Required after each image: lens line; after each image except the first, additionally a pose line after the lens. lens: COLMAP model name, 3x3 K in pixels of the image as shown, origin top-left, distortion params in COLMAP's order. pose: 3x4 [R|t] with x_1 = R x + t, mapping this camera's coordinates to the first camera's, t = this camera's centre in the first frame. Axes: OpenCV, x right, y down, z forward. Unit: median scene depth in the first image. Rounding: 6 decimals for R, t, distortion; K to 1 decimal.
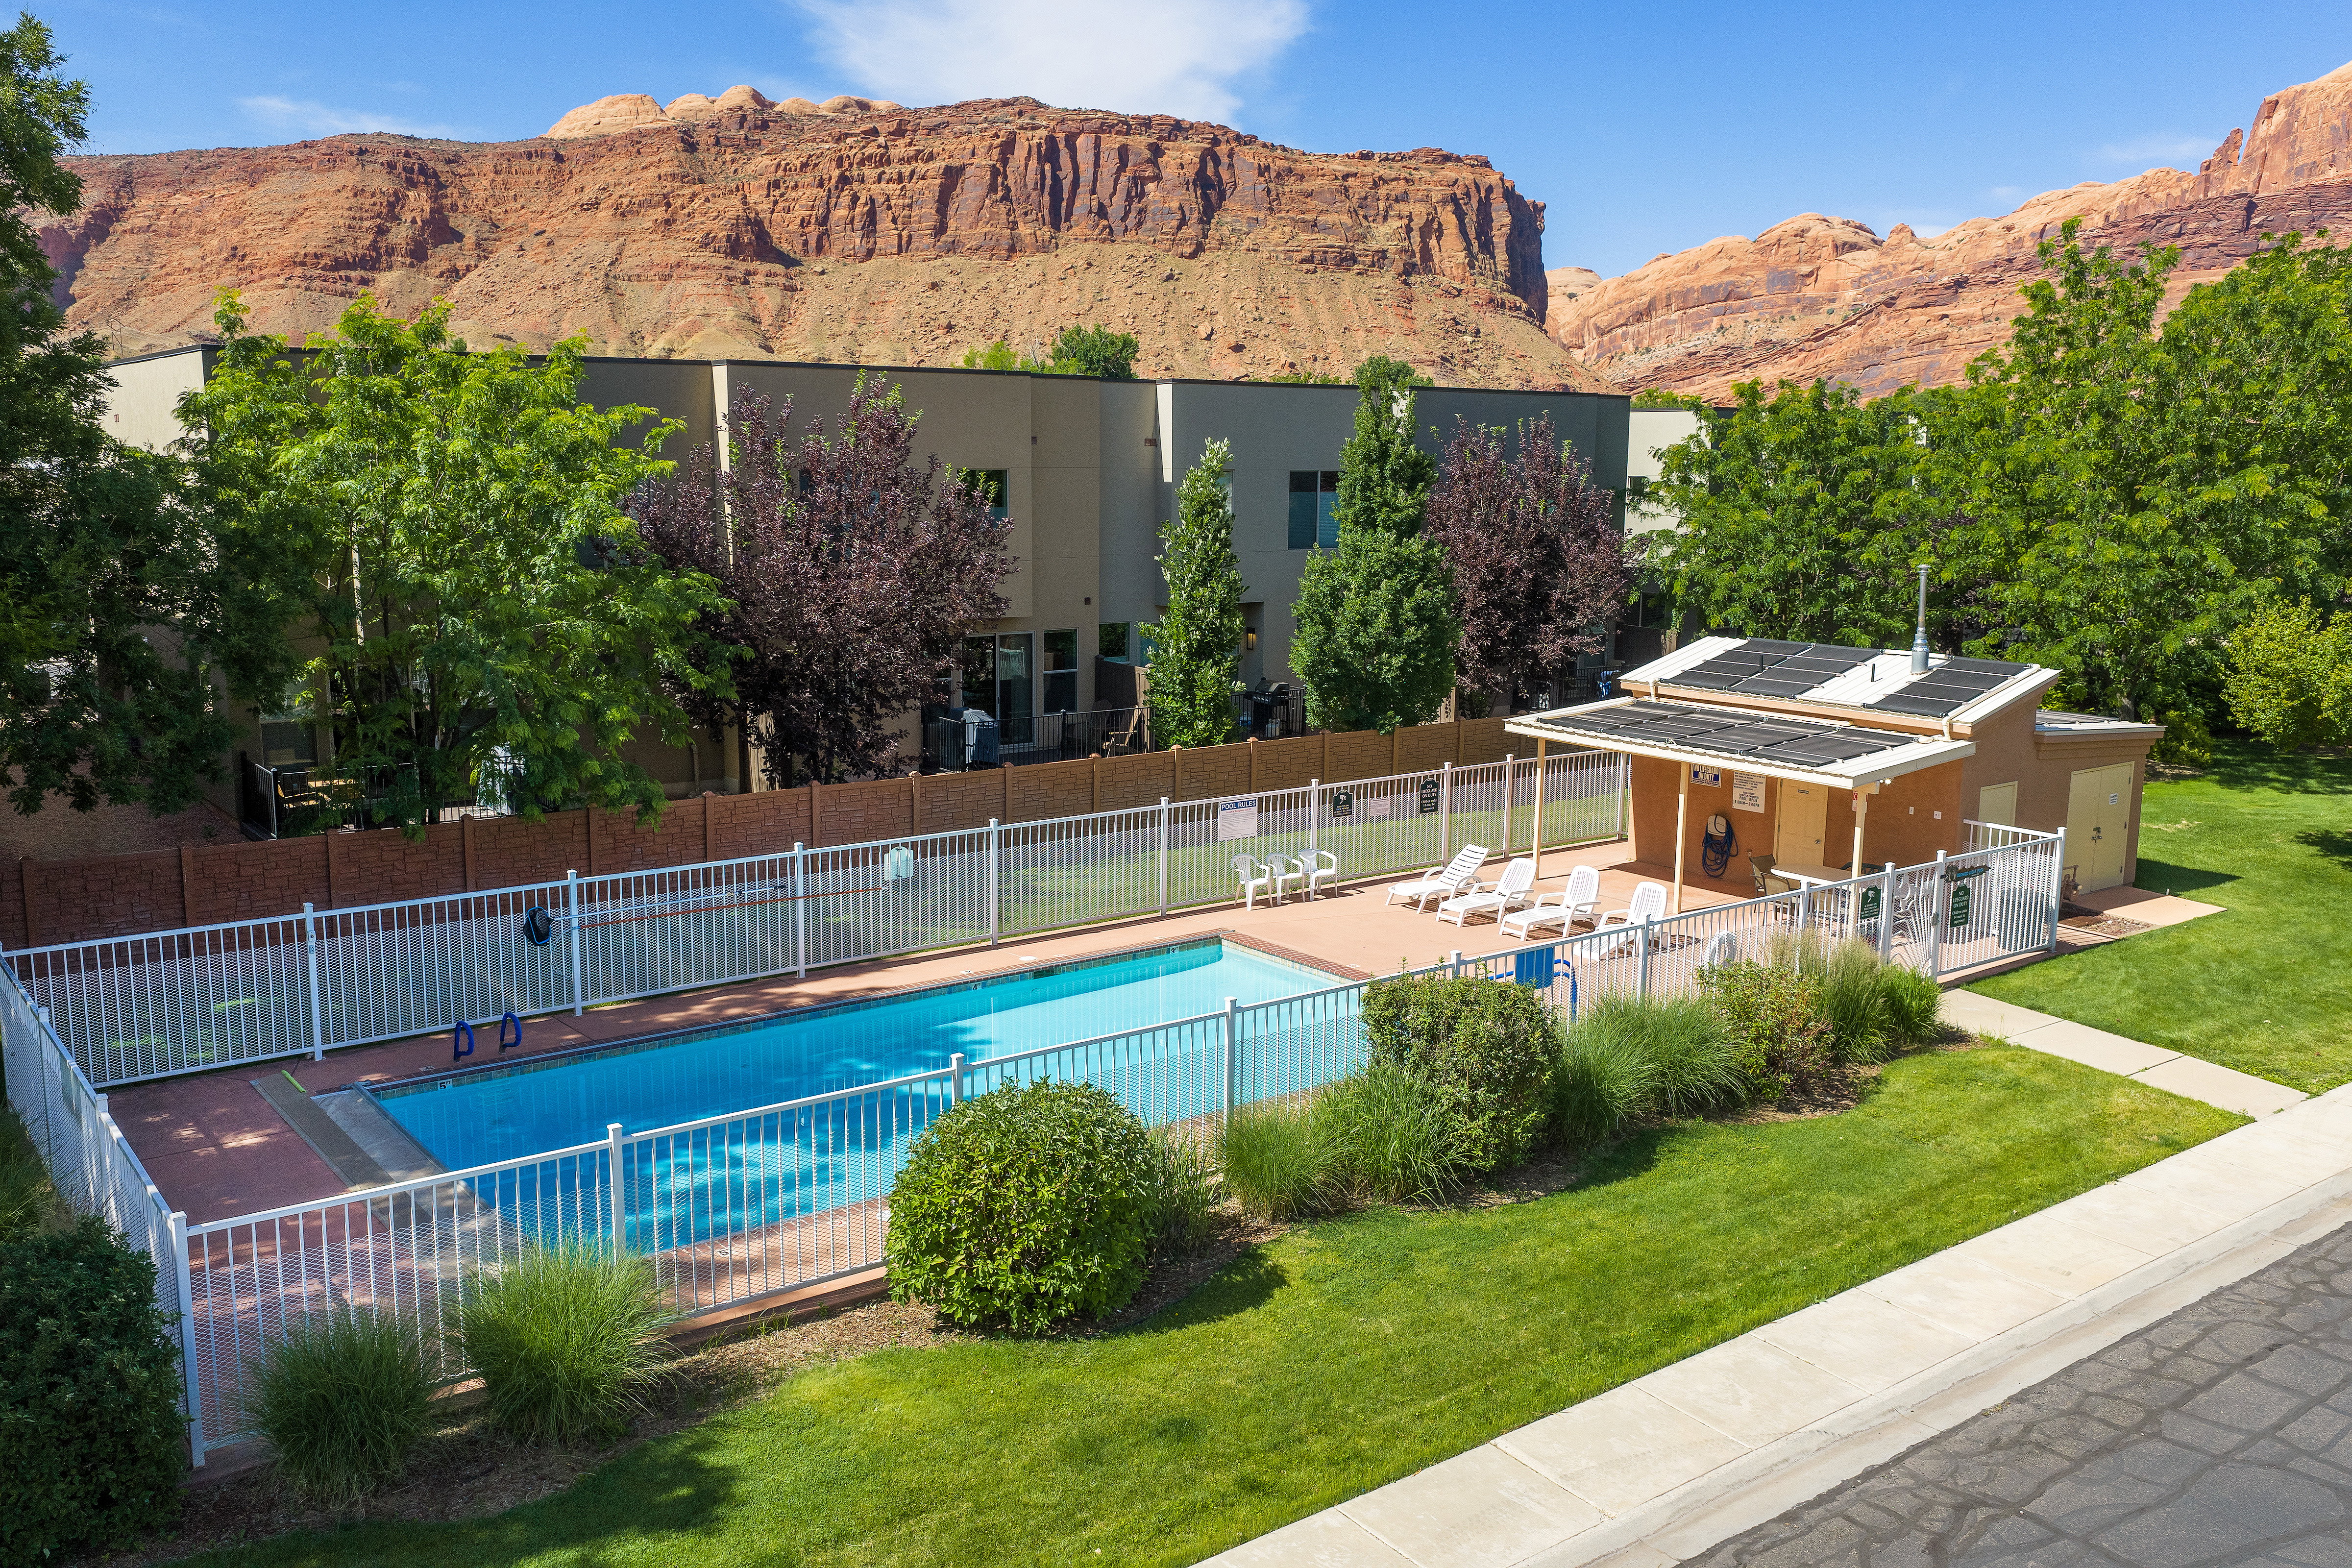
lens RADIAL K [[1945.9, 0, 1176.5], [0, 1945.9, 782.0], [0, 0, 1]] dist [0.009541, -0.014431]
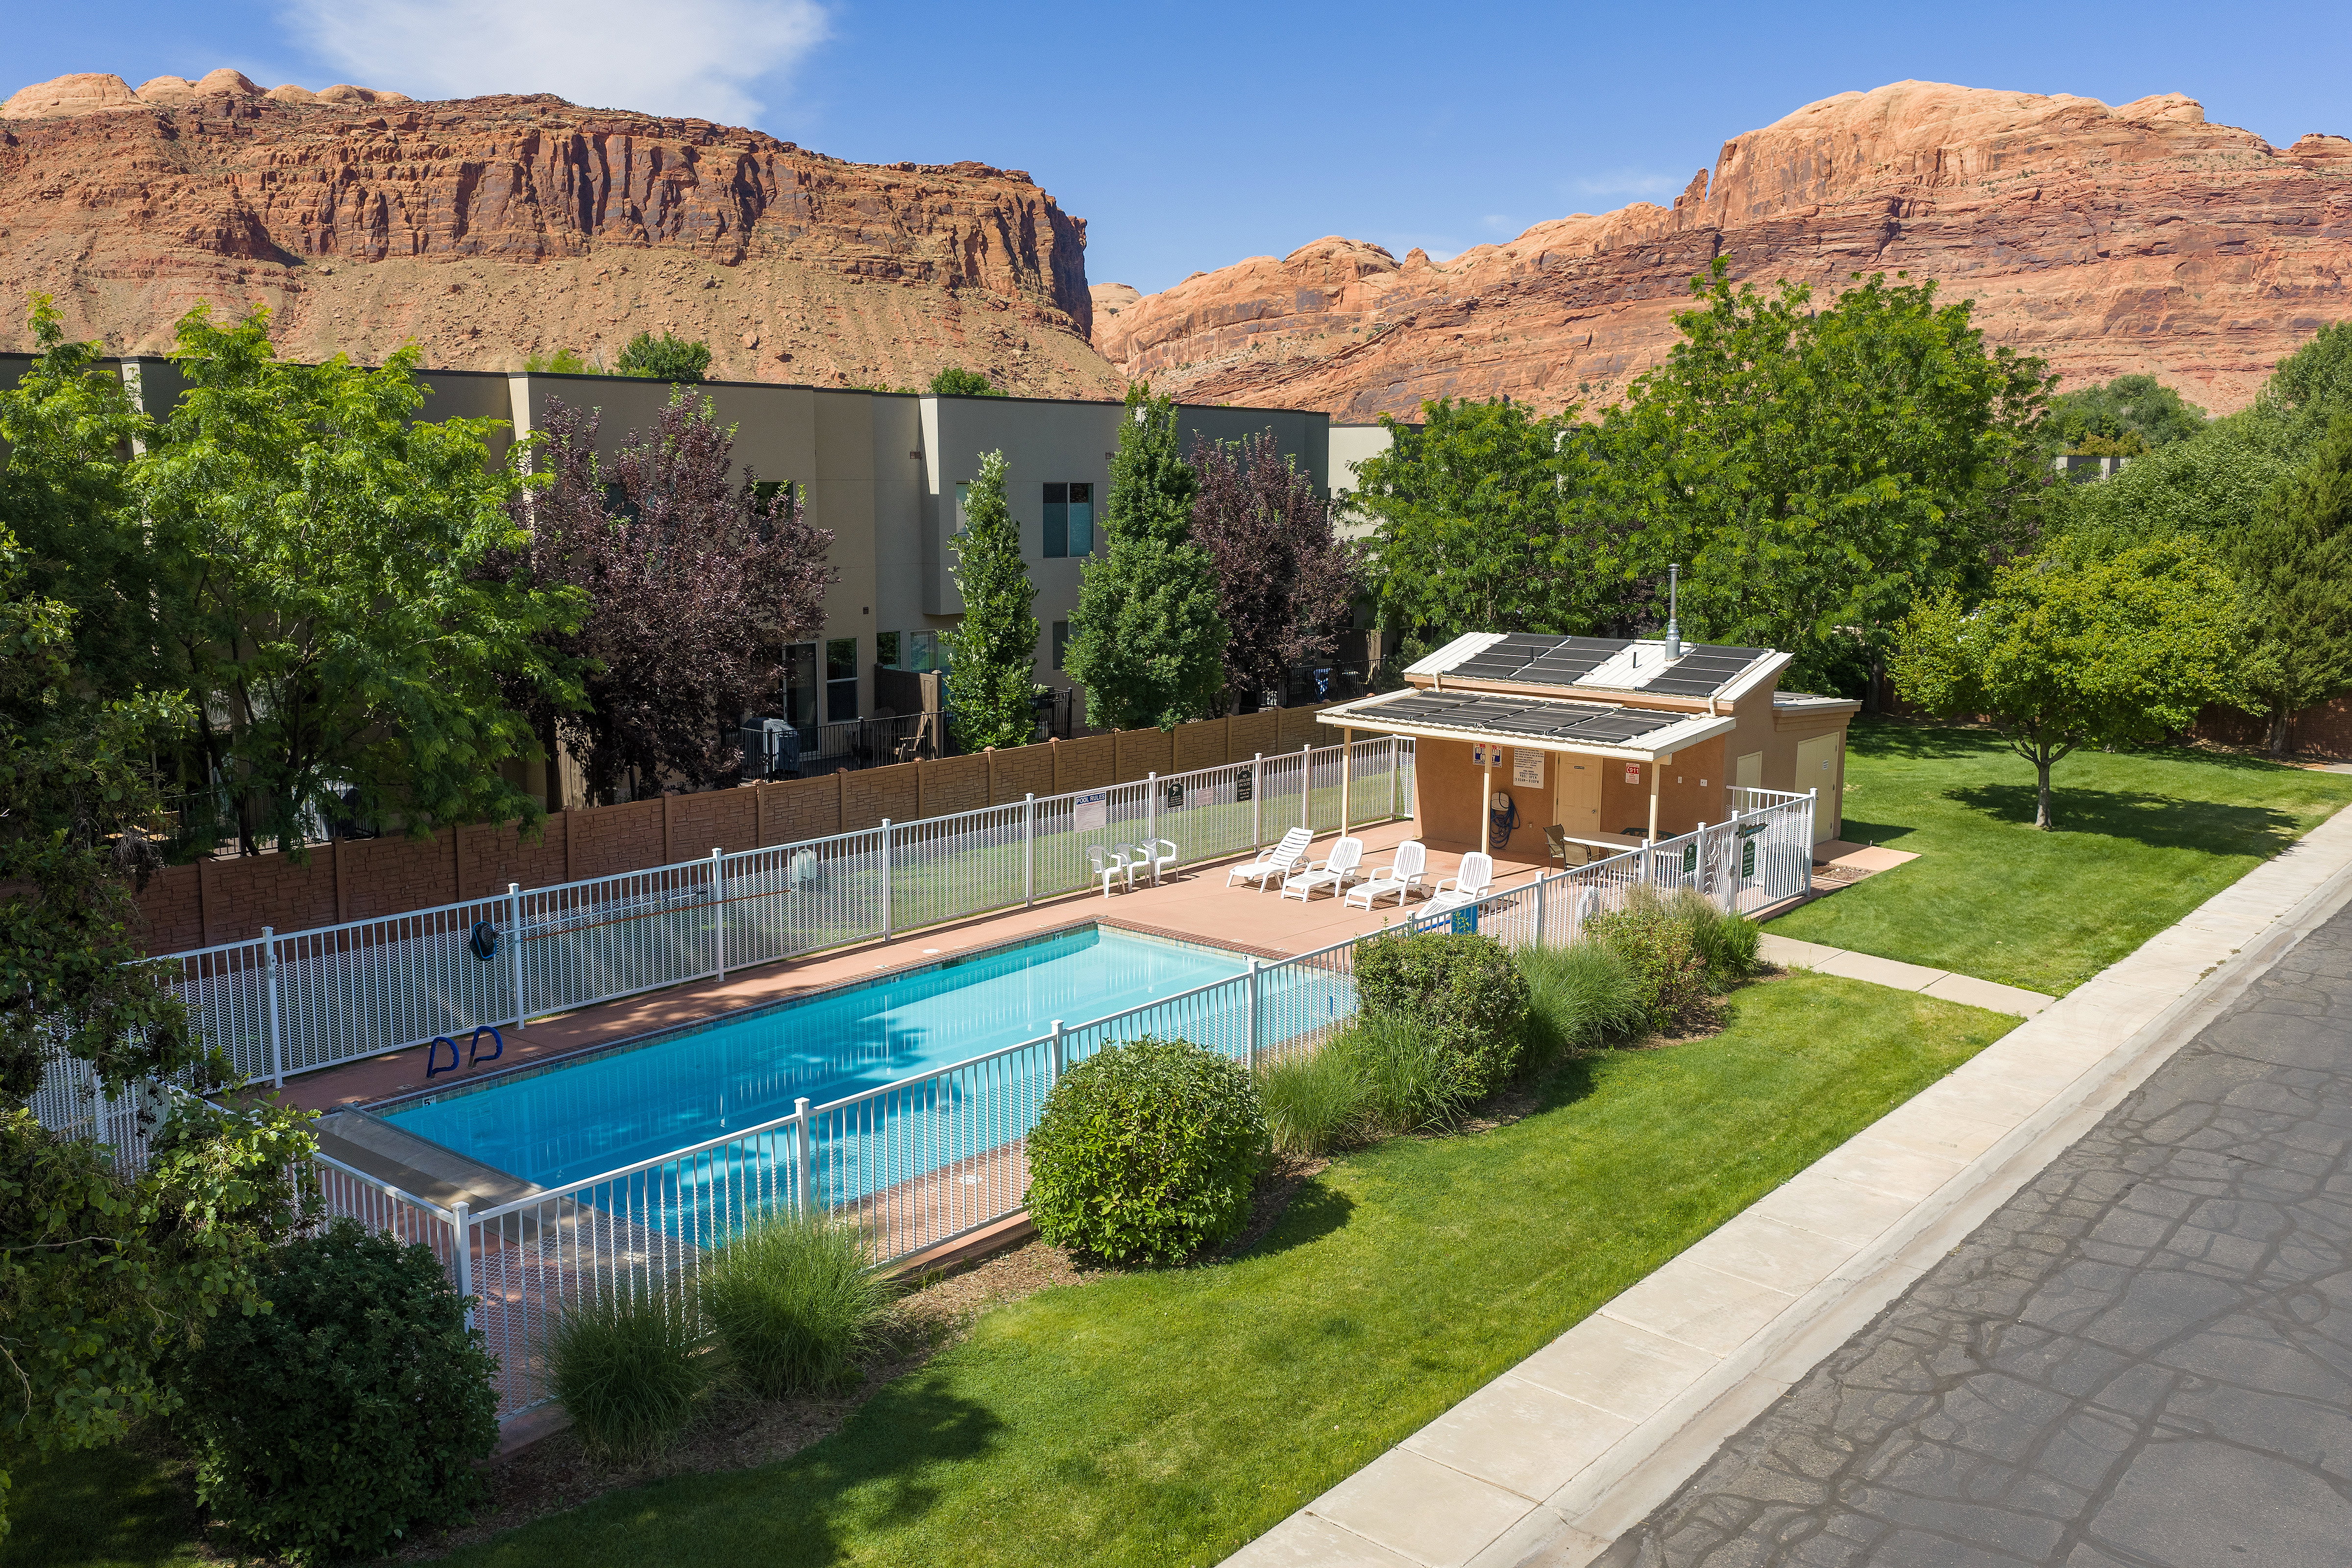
lens RADIAL K [[1945.9, 0, 1177.5], [0, 1945.9, 784.7], [0, 0, 1]] dist [0.009541, -0.014431]
pose [[0.974317, -0.037525, 0.222034, -0.151038], [0.038553, 0.999257, -0.000295, 0.006107], [-0.221858, 0.008847, 0.975039, -0.039151]]
